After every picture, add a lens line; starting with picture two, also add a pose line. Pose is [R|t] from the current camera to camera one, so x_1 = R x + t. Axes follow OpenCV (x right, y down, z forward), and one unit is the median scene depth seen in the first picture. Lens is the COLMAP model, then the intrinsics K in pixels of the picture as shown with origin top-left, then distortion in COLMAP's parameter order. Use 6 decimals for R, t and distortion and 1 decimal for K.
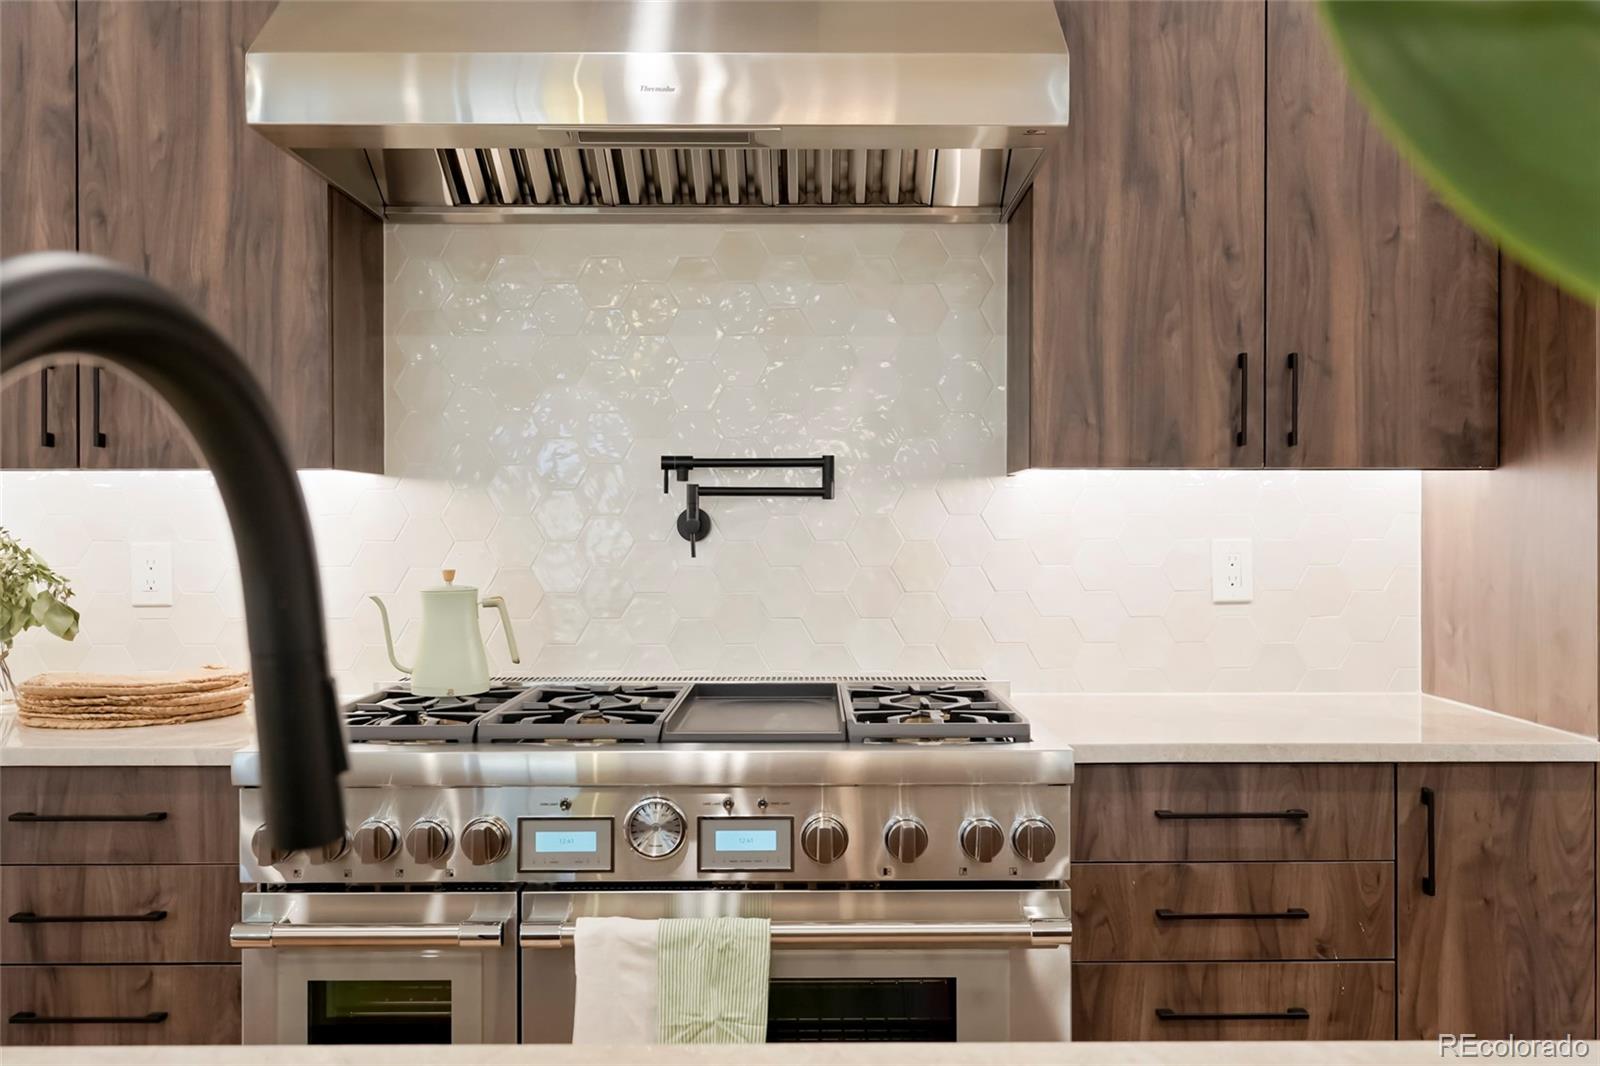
lens RADIAL K [[1372.6, 0, 859.6], [0, 1372.6, 525.0], [0, 0, 1]] dist [0.012254, -0.005039]
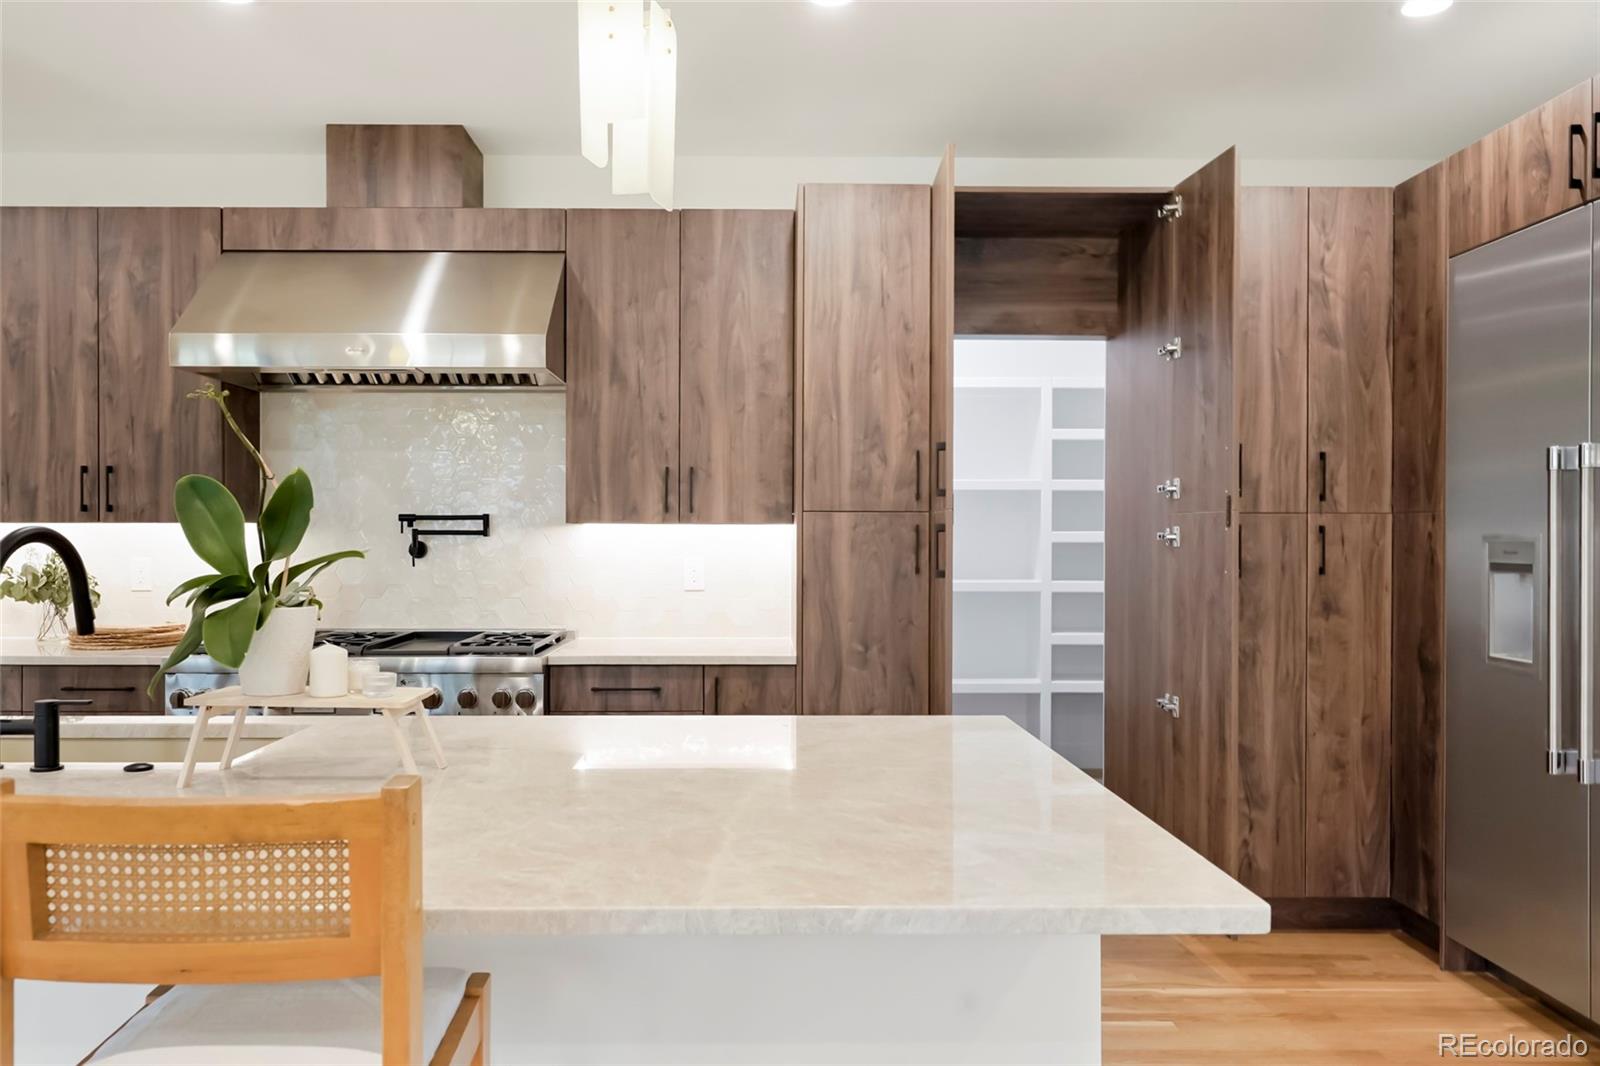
lens RADIAL K [[1164.8, 0, 798.2], [0, 1164.8, 533.8], [0, 0, 1]] dist [0.001547, 0.007841]
pose [[0.999735, 0.001679, -0.022974, 0.506955], [-0.001621, 0.999995, 0.002544, -0.030643], [0.022978, -0.002506, 0.999733, -0.699645]]
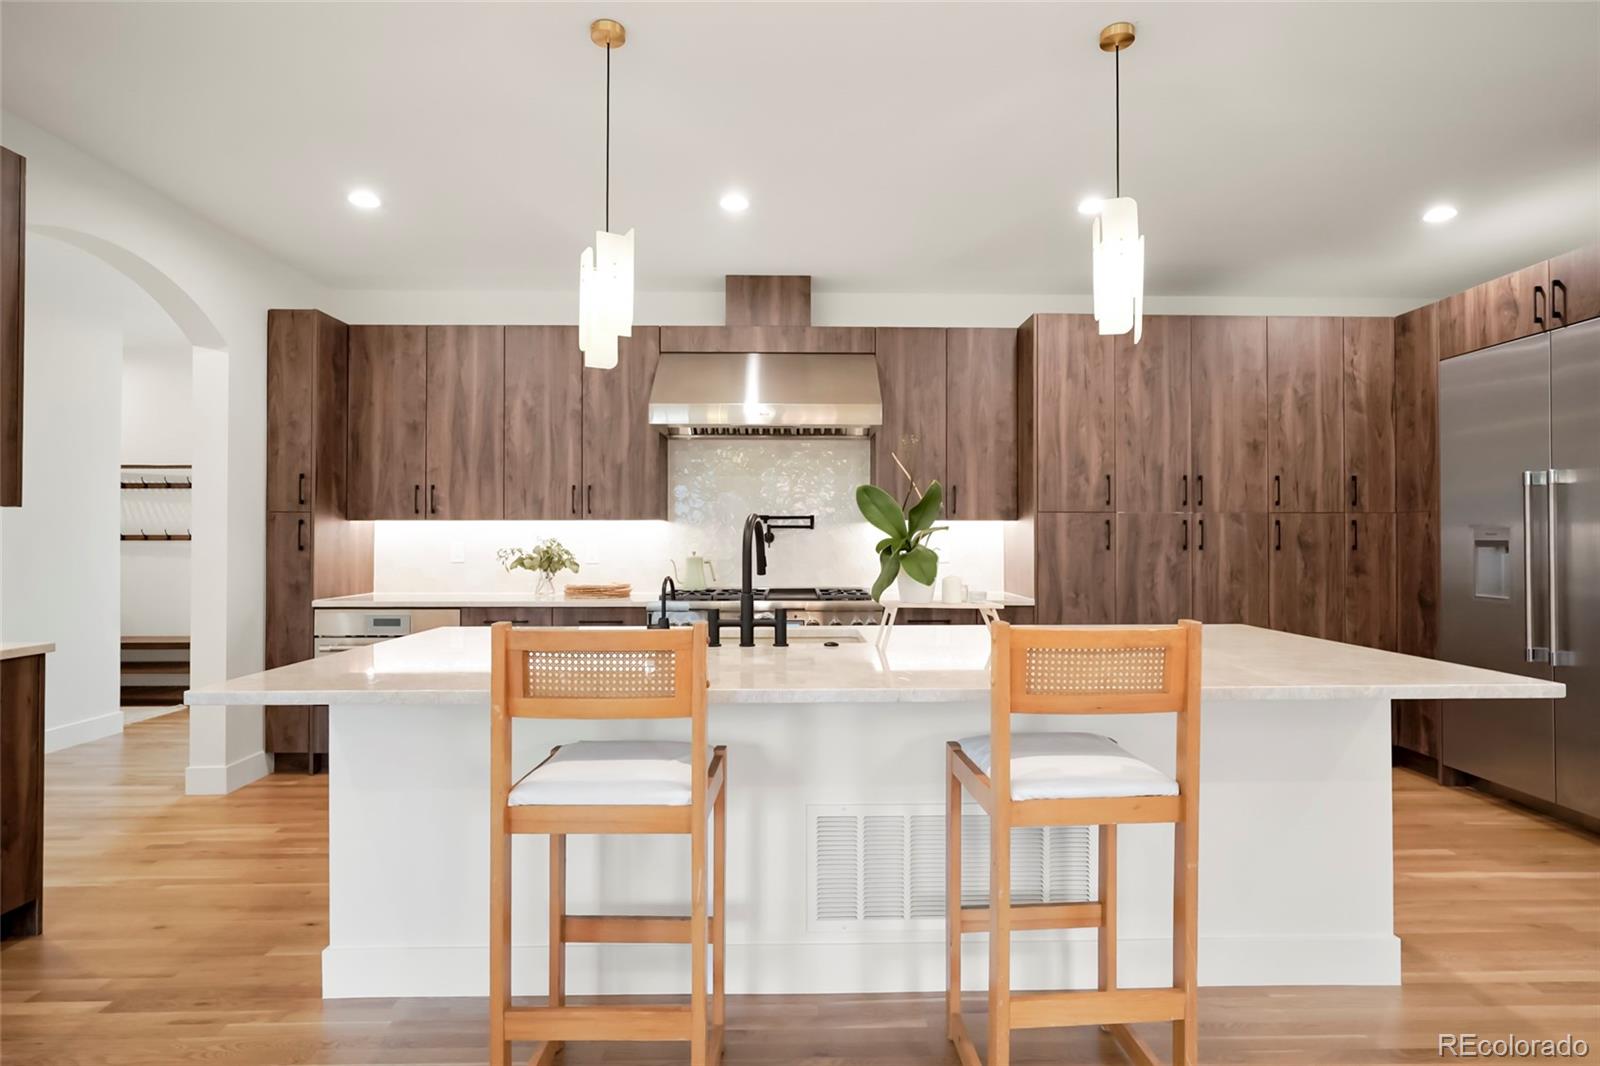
lens RADIAL K [[825.2, 0, 810.1], [0, 825.2, 528.3], [0, 0, 1]] dist [-0.004057, 0.002025]
pose [[0.999909, 0.000785, -0.013439, -0.002940], [-0.000936, 0.999936, -0.011232, -0.000075], [0.013429, 0.011243, 0.999847, -0.961773]]
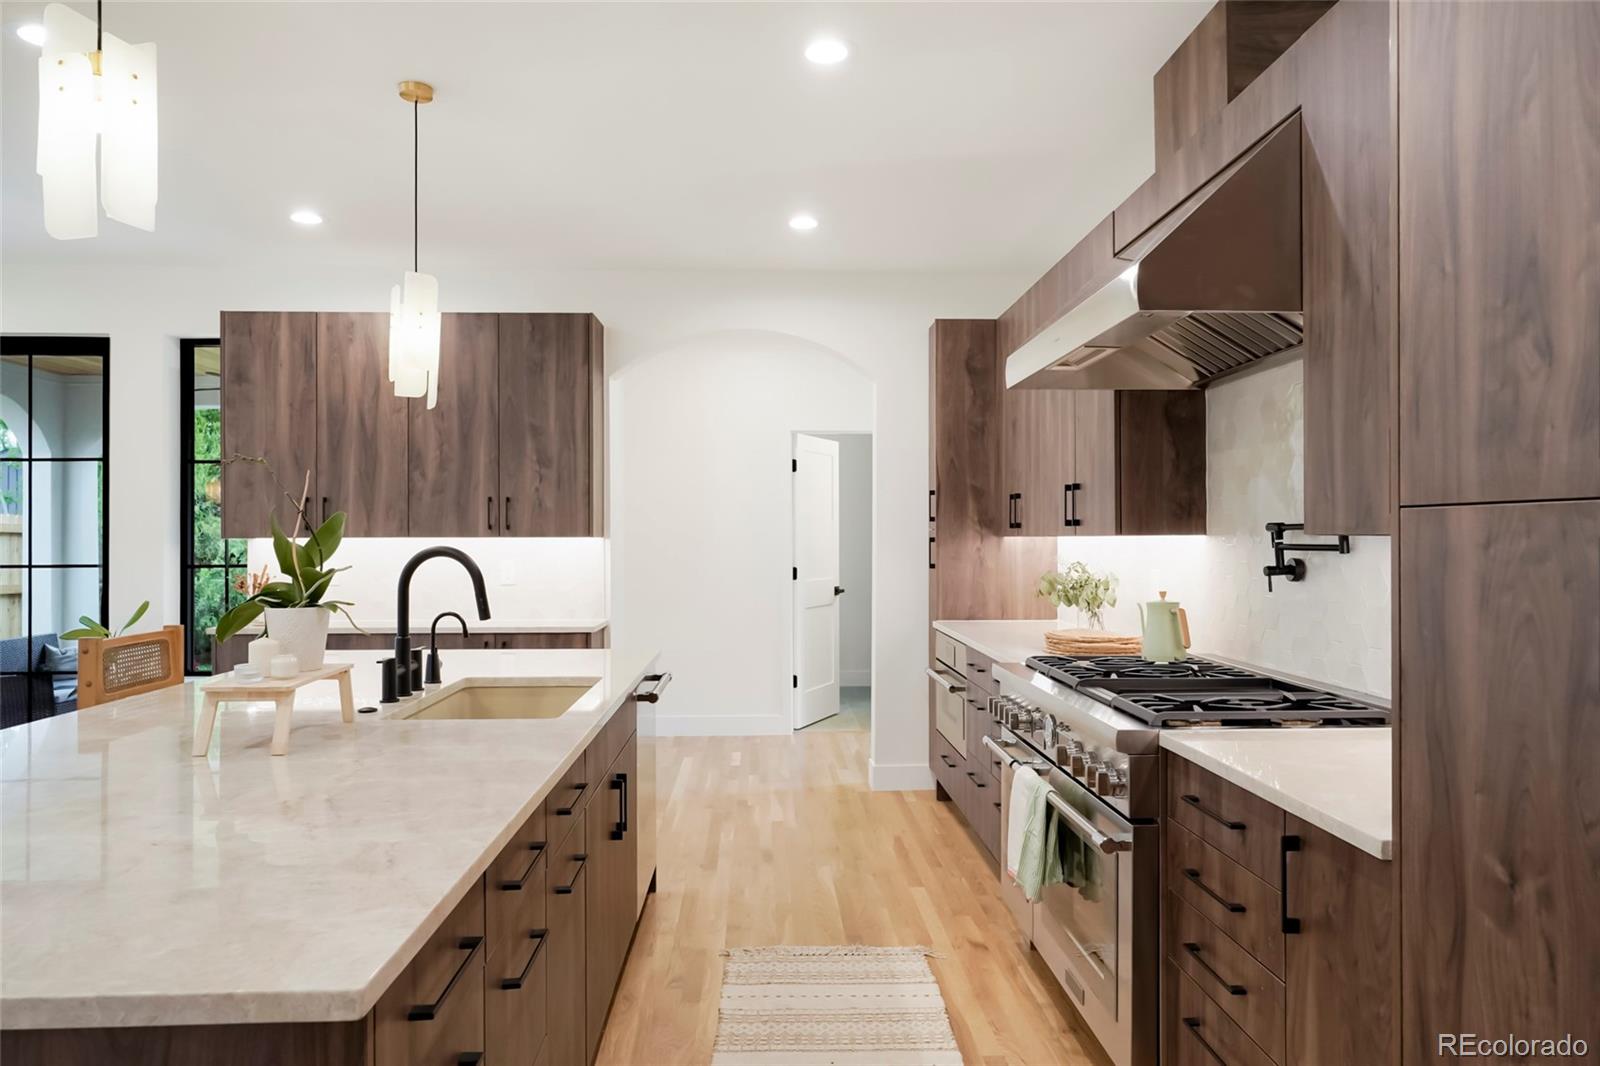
lens RADIAL K [[1008.4, 0, 763.8], [0, 1008.4, 527.3], [0, 0, 1]] dist [-0.030394, -0.000290]
pose [[-0.006559, -0.003582, -0.999972, 1.050757], [-0.012308, 0.999918, -0.003501, -0.038134], [0.999903, 0.012285, -0.006602, 0.510309]]
